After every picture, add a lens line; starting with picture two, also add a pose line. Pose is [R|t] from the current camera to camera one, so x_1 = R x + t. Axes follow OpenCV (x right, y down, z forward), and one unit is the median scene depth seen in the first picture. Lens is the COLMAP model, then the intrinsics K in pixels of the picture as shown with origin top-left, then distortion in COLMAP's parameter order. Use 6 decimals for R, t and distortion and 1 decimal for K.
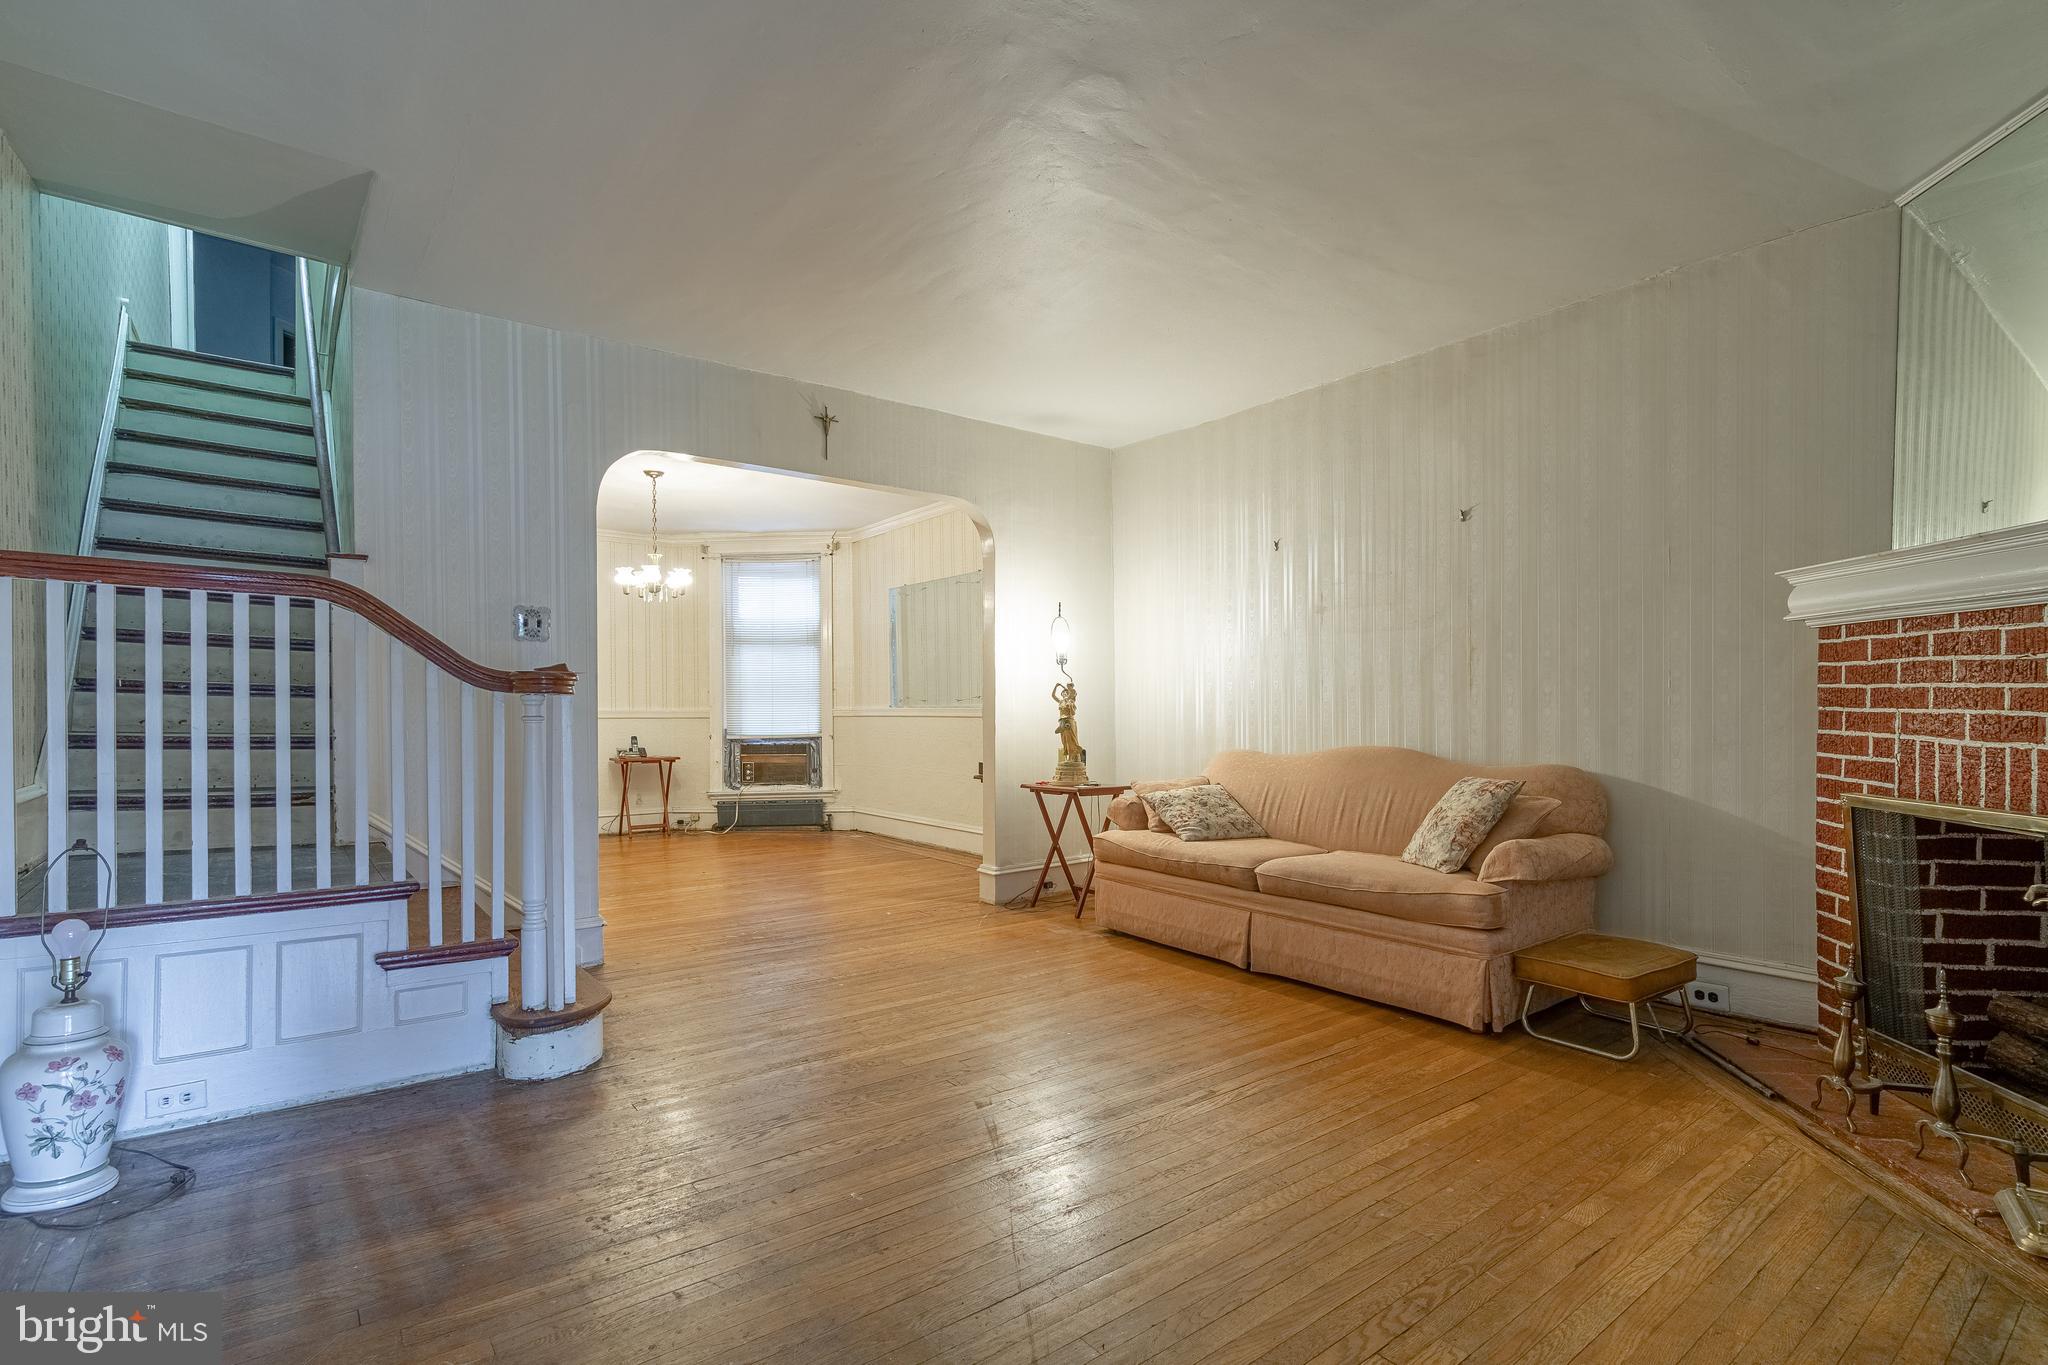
lens RADIAL K [[953.9, 0, 998.2], [0, 953.9, 716.4], [0, 0, 1]] dist [-0.003622, 0.000183]
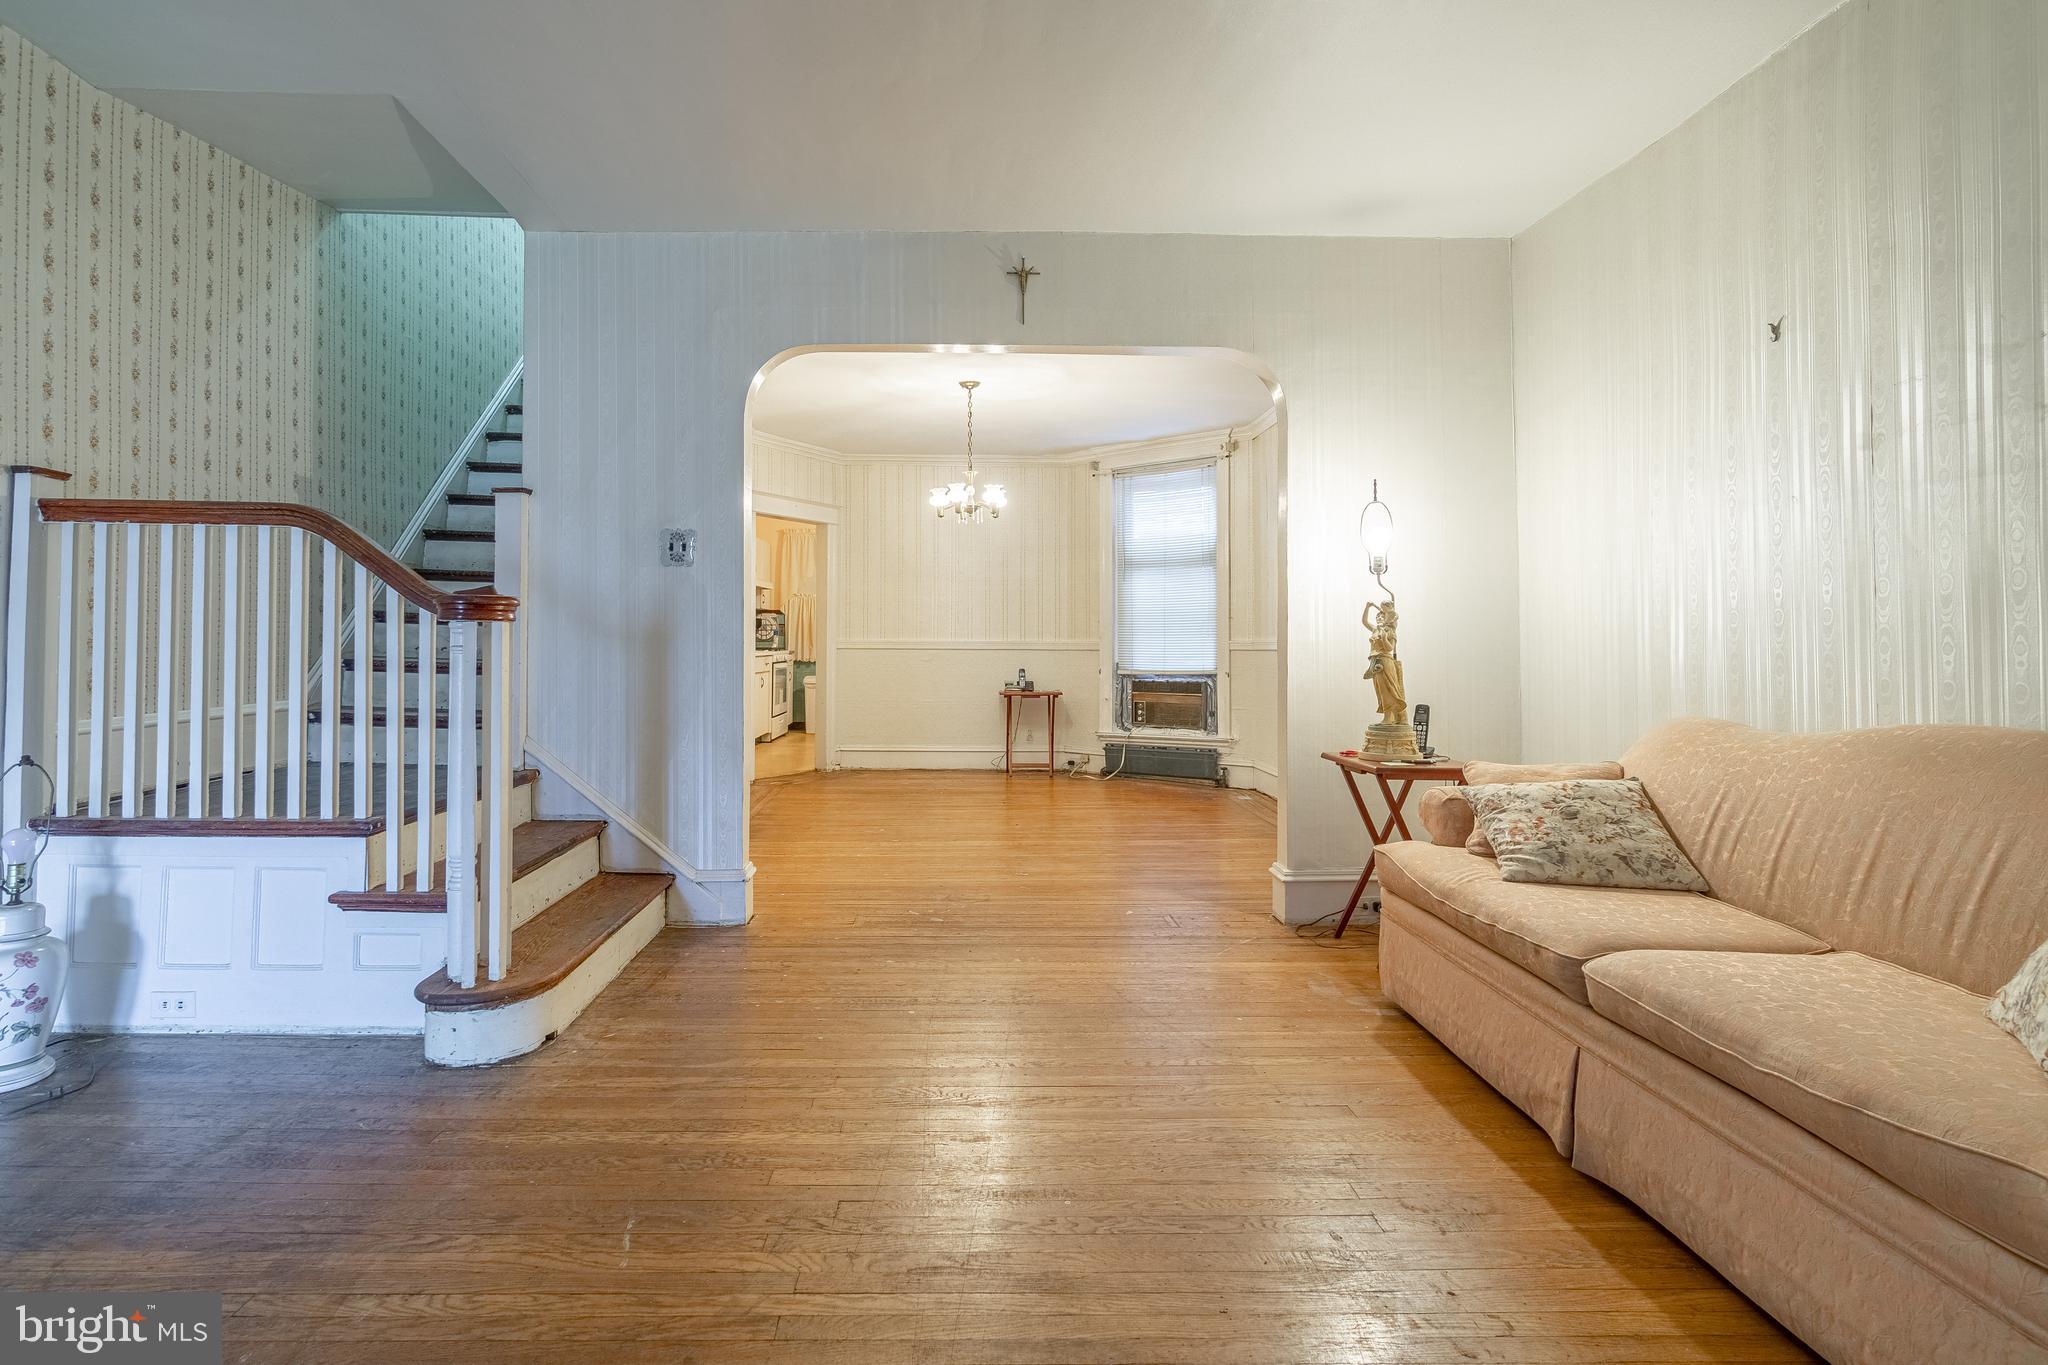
lens RADIAL K [[972.3, 0, 970.8], [0, 972.3, 622.2], [0, 0, 1]] dist [-0.003719, 0.000480]
pose [[0.812682, -0.006811, -0.582667, 0.226028], [-0.009282, 0.999654, -0.024631, -0.002150], [0.582633, 0.025425, 0.812338, 0.292469]]
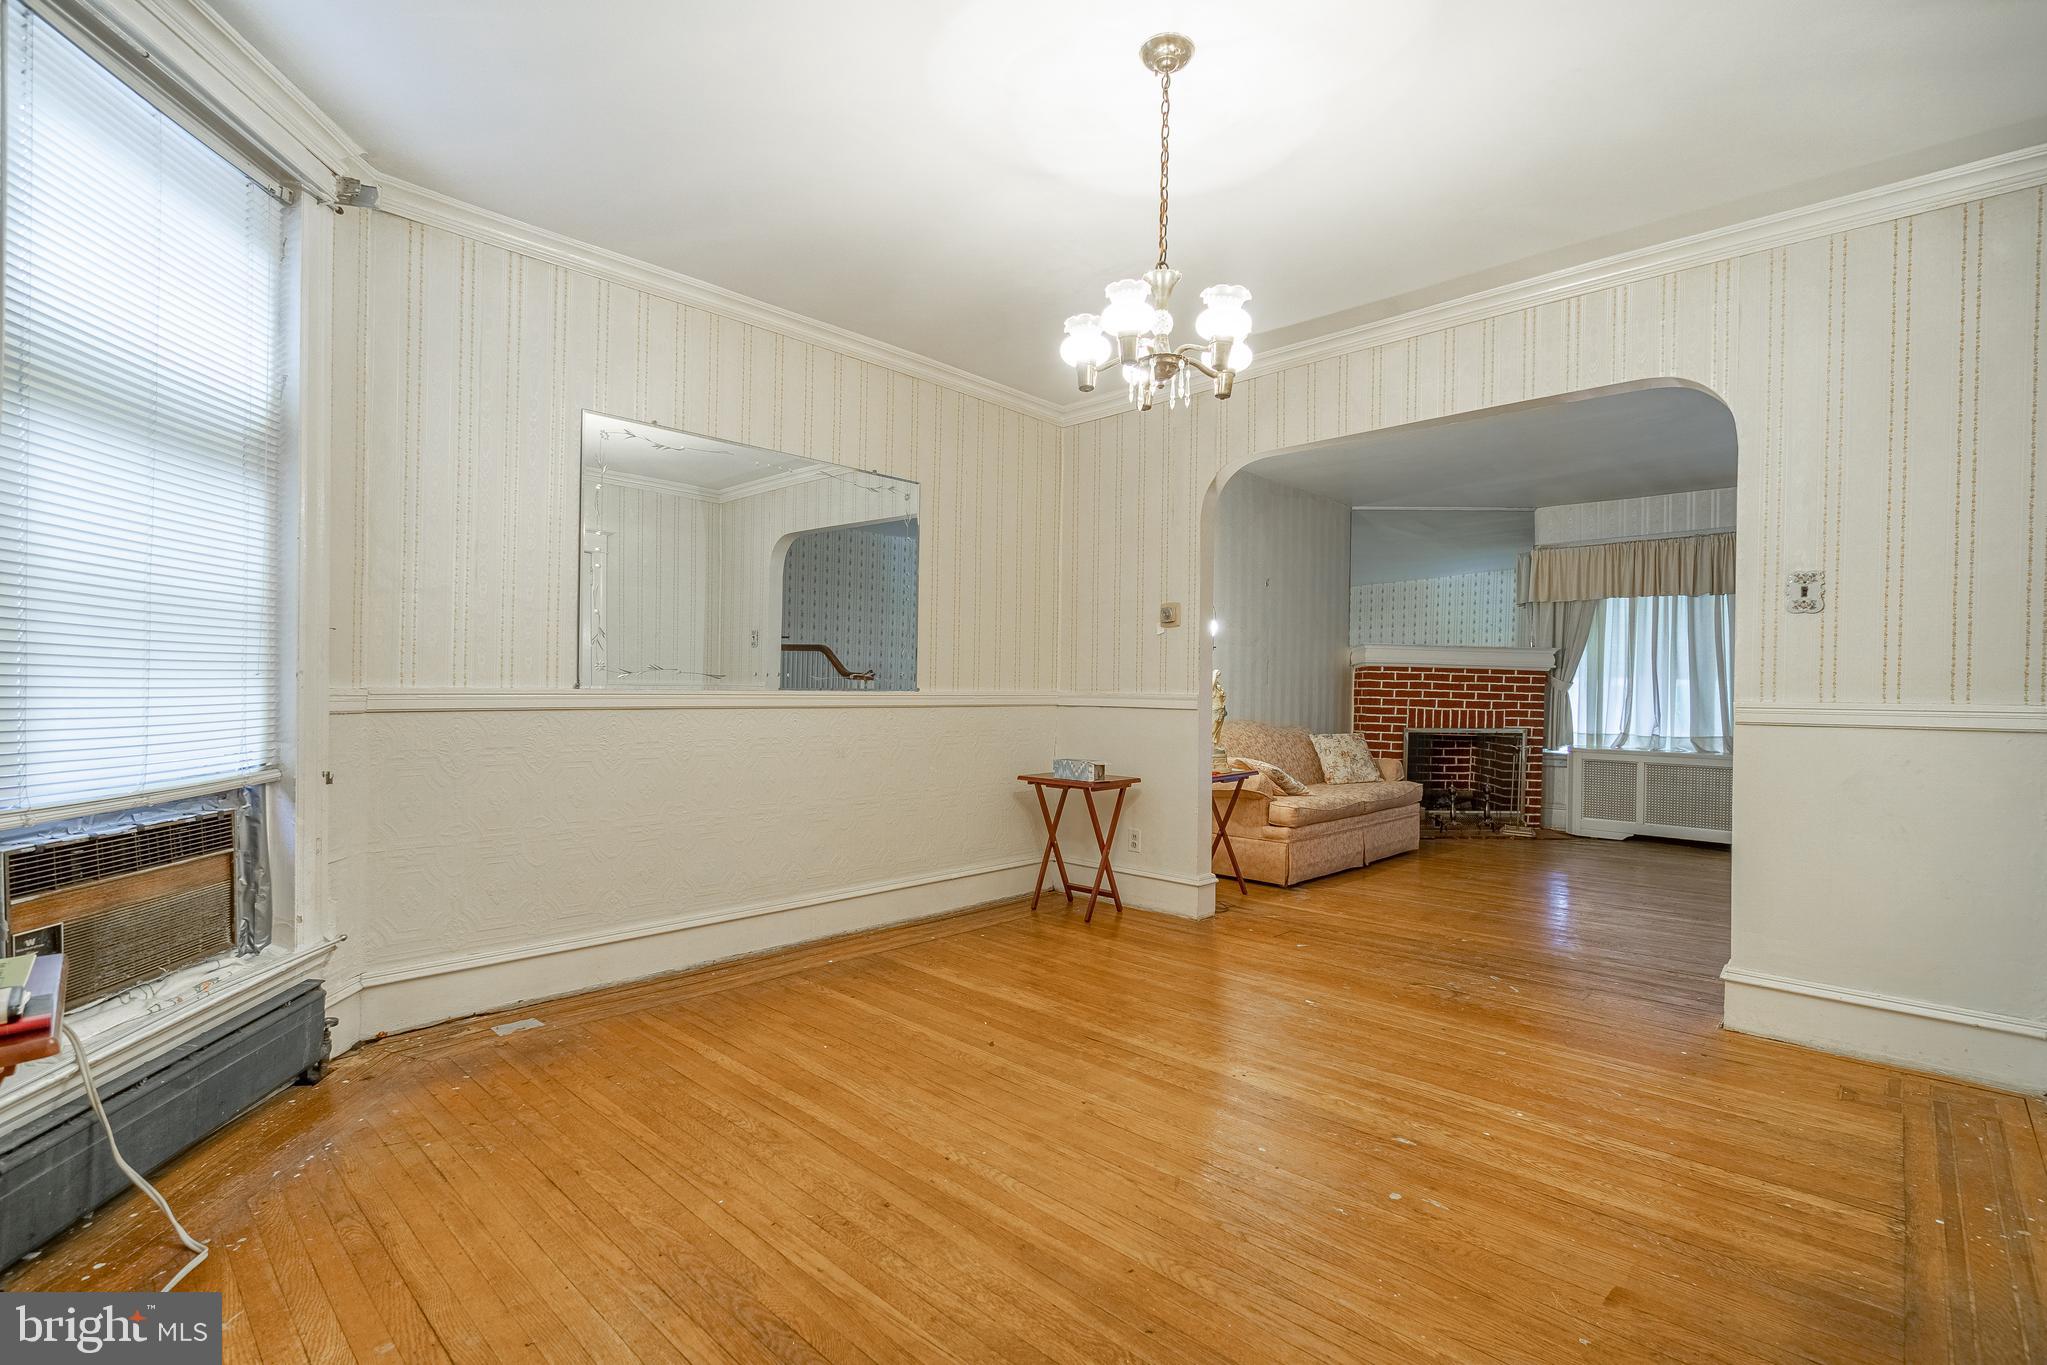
lens RADIAL K [[939.1, 0, 1009.5], [0, 939.1, 696.1], [0, 0, 1]] dist [-0.010774, 0.003456]
pose [[-0.160722, -0.004051, 0.986991, -0.855609], [-0.000575, 0.999992, 0.004011, -0.012064], [-0.987000, 0.000077, -0.160723, 1.349071]]
